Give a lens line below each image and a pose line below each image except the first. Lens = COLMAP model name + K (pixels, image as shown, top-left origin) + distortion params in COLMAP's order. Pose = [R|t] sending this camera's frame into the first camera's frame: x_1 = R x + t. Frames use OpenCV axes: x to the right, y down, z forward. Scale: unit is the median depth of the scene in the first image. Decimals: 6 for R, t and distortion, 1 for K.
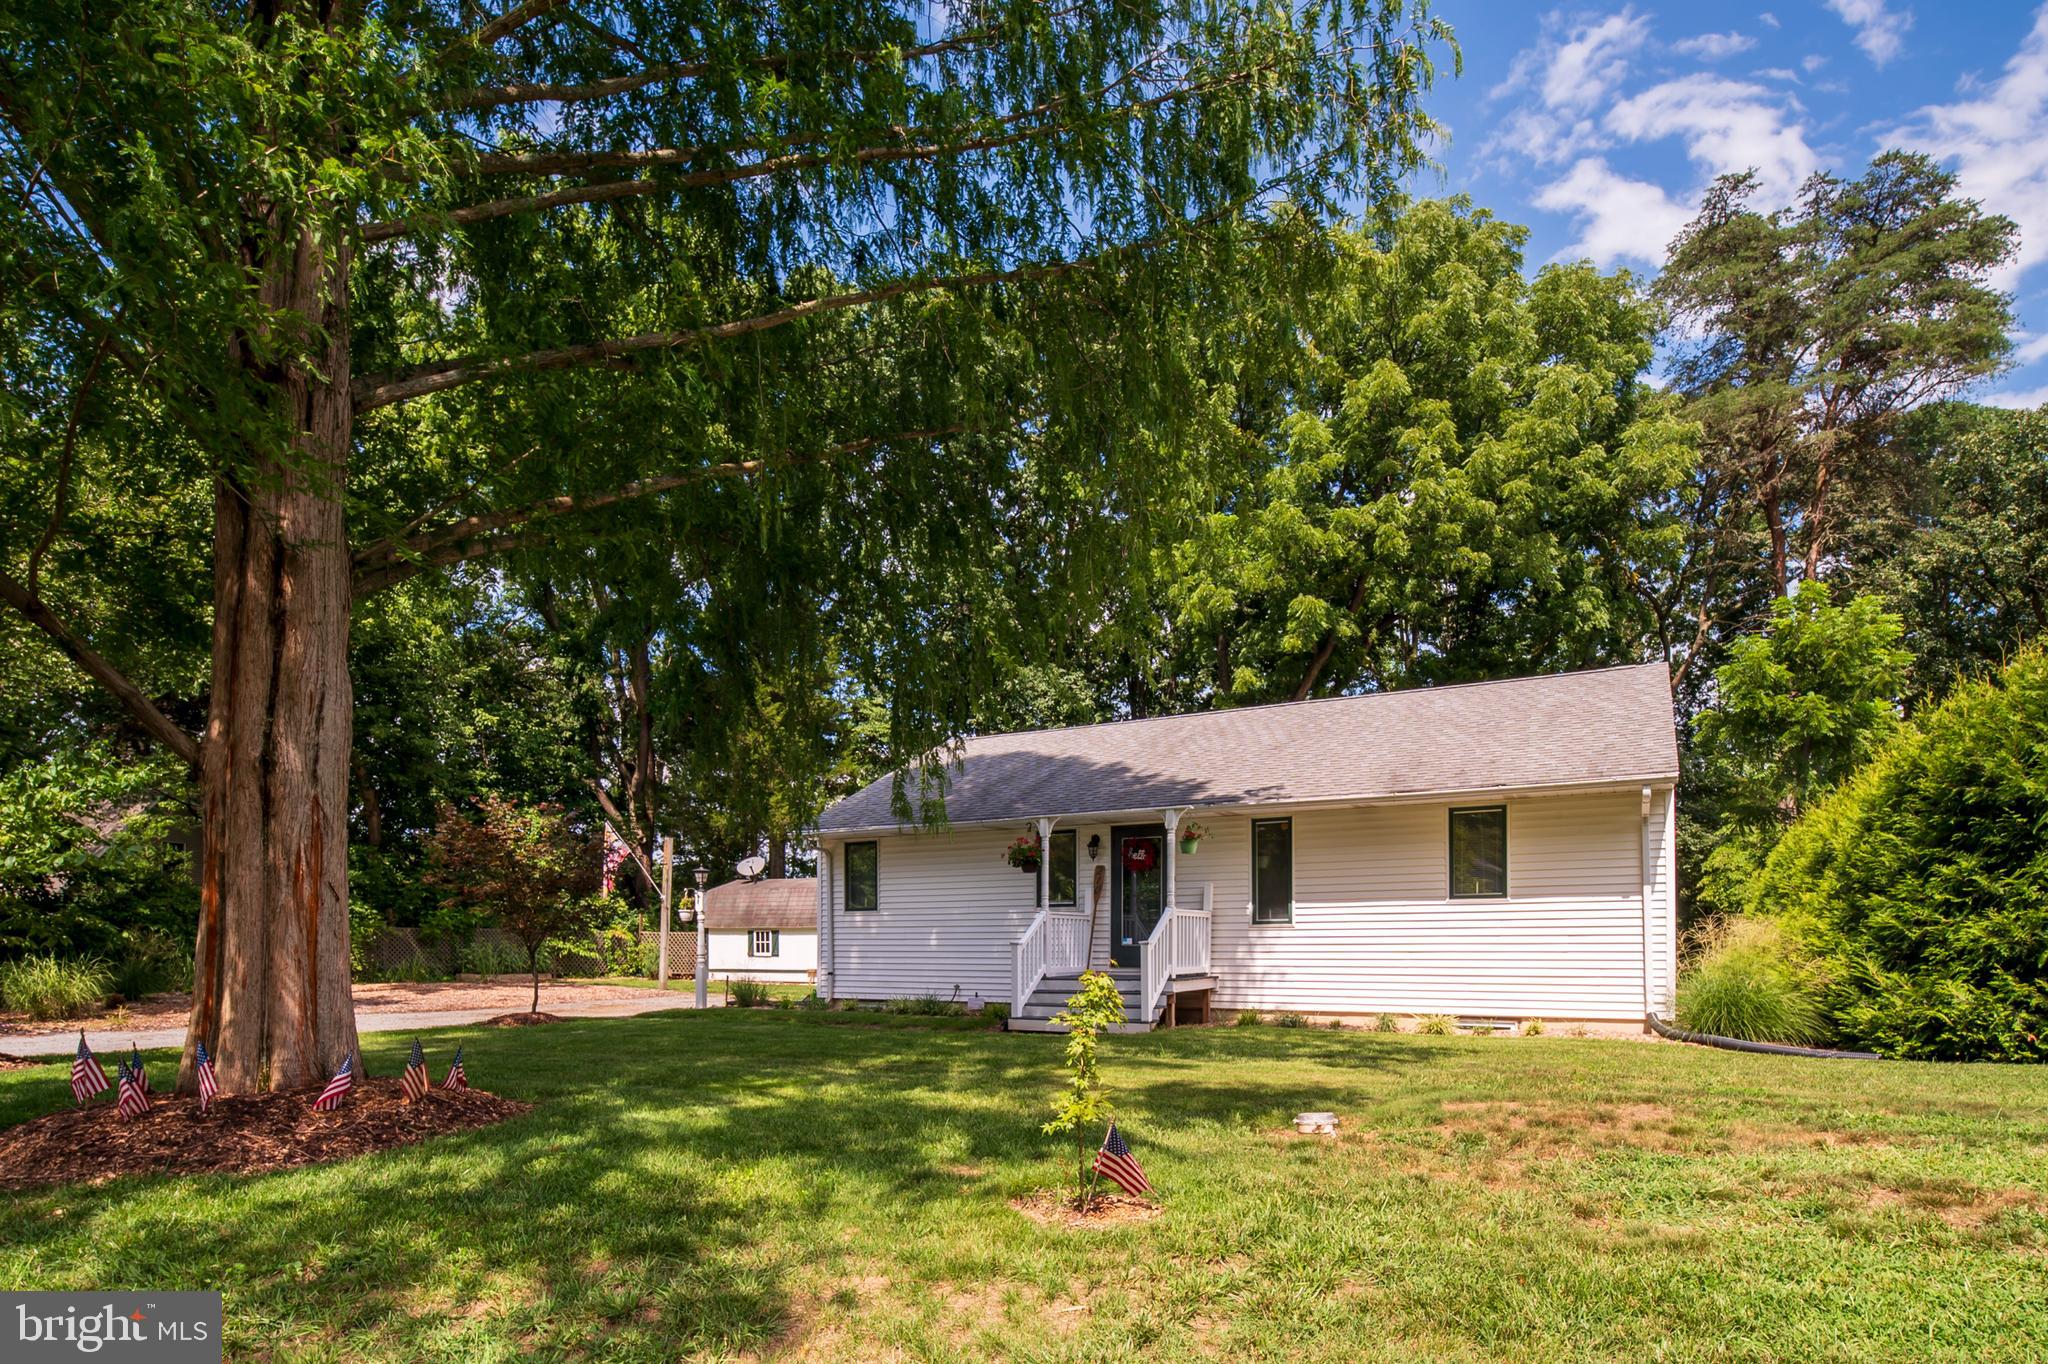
lens RADIAL K [[1128.1, 0, 1024.0], [0, 1128.1, 682.0], [0, 0, 1]] dist [-0.019616, -0.000423]
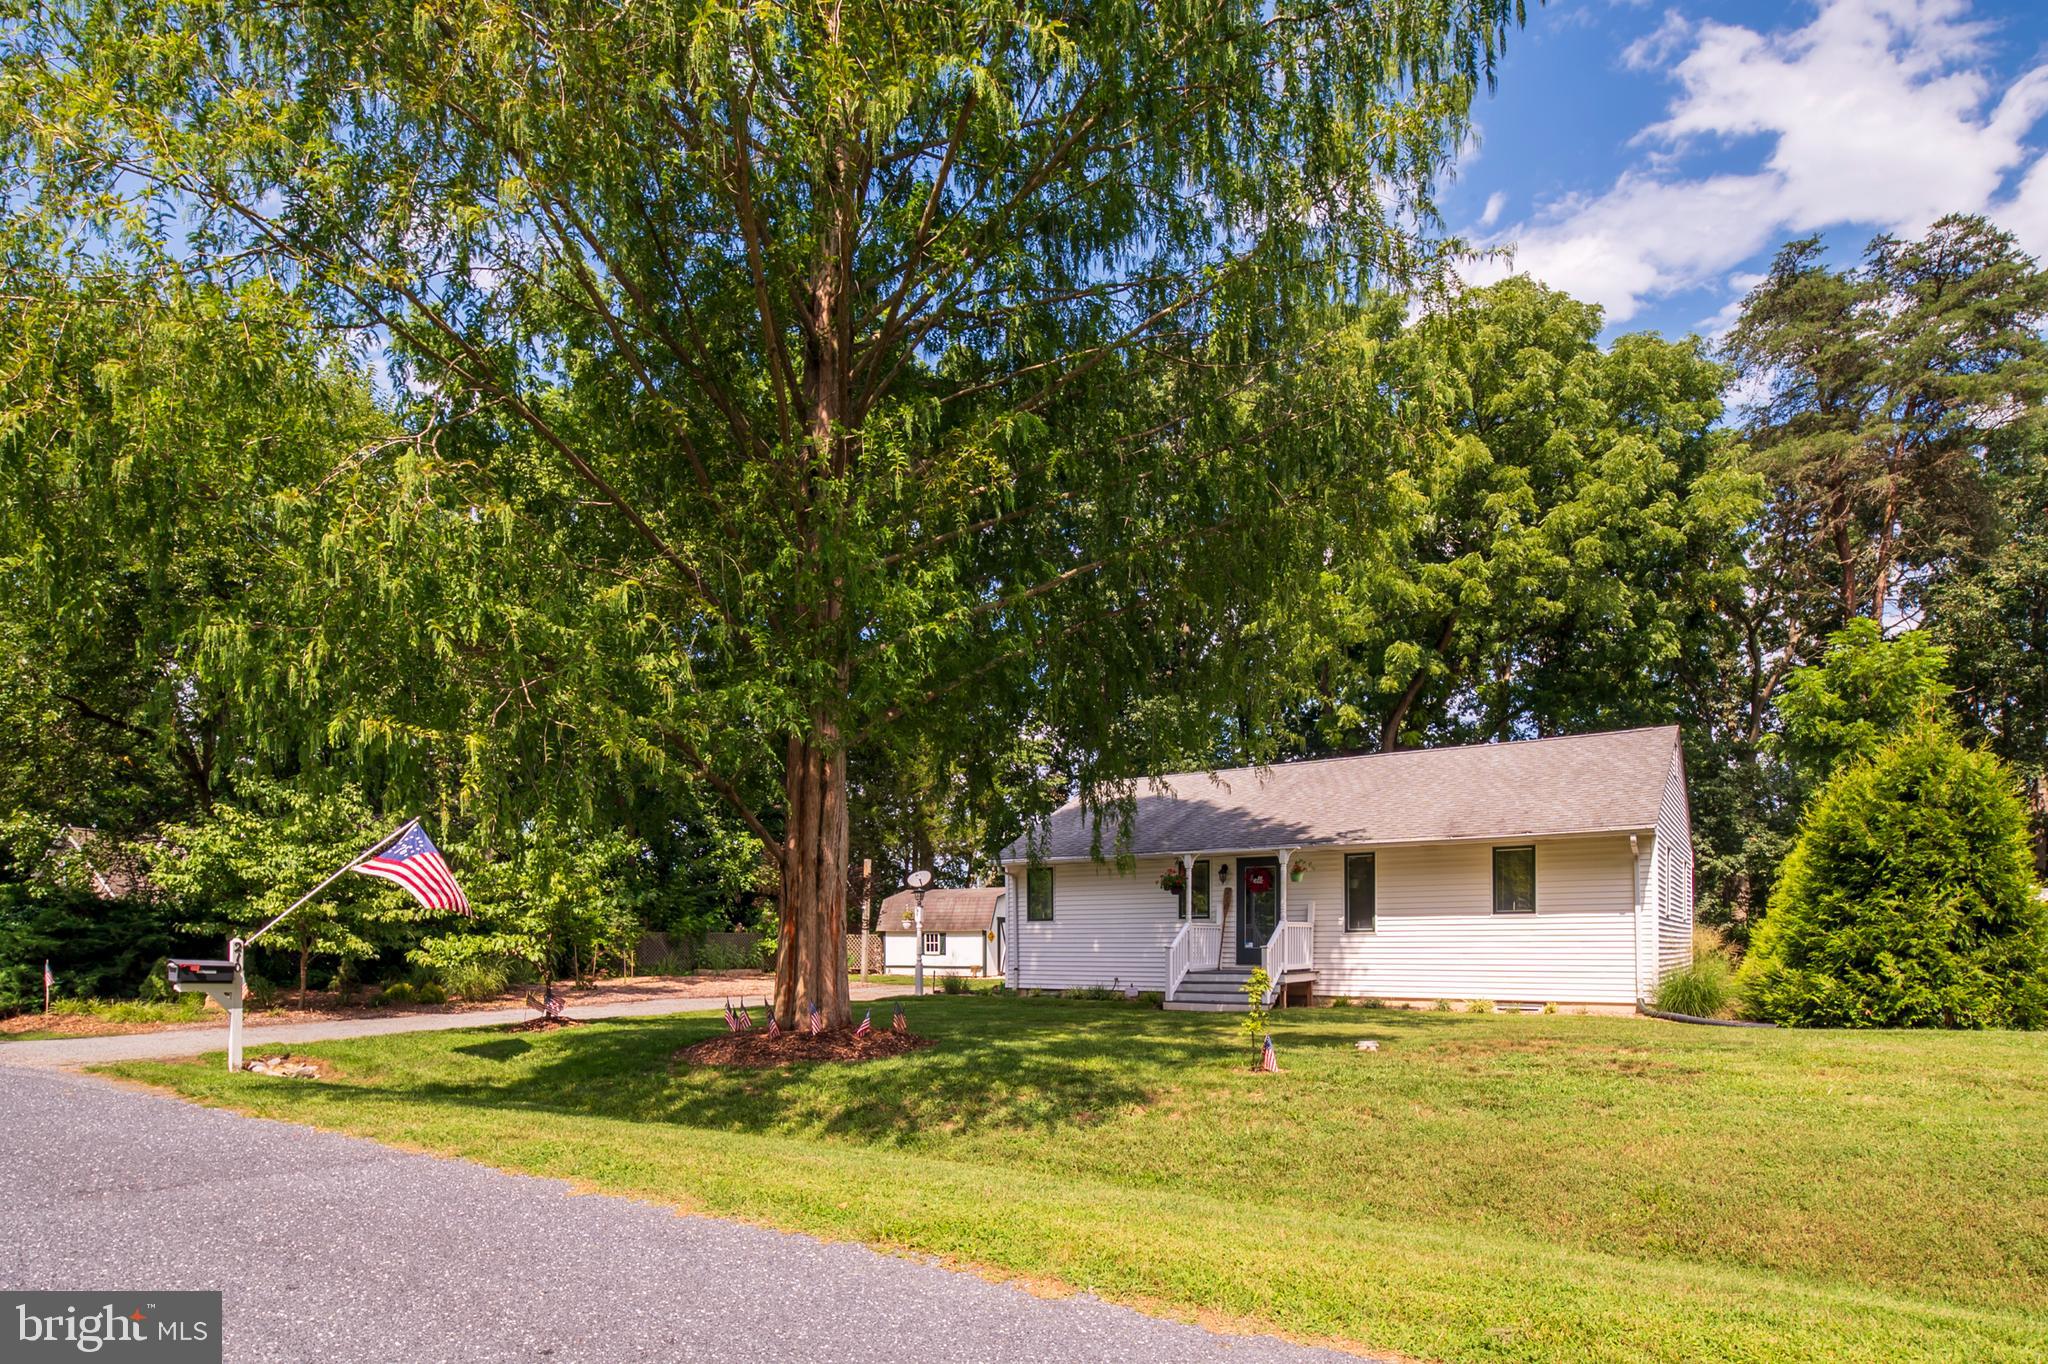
lens RADIAL K [[1373.5, 0, 1024.0], [0, 1373.5, 682.0], [0, 0, 1]] dist [-0.038124, 0.003307]
pose [[0.998816, -0.007481, -0.048064, -0.094136], [0.009648, 0.998939, 0.045022, -0.154585], [0.047676, -0.045433, 0.997829, -0.608255]]
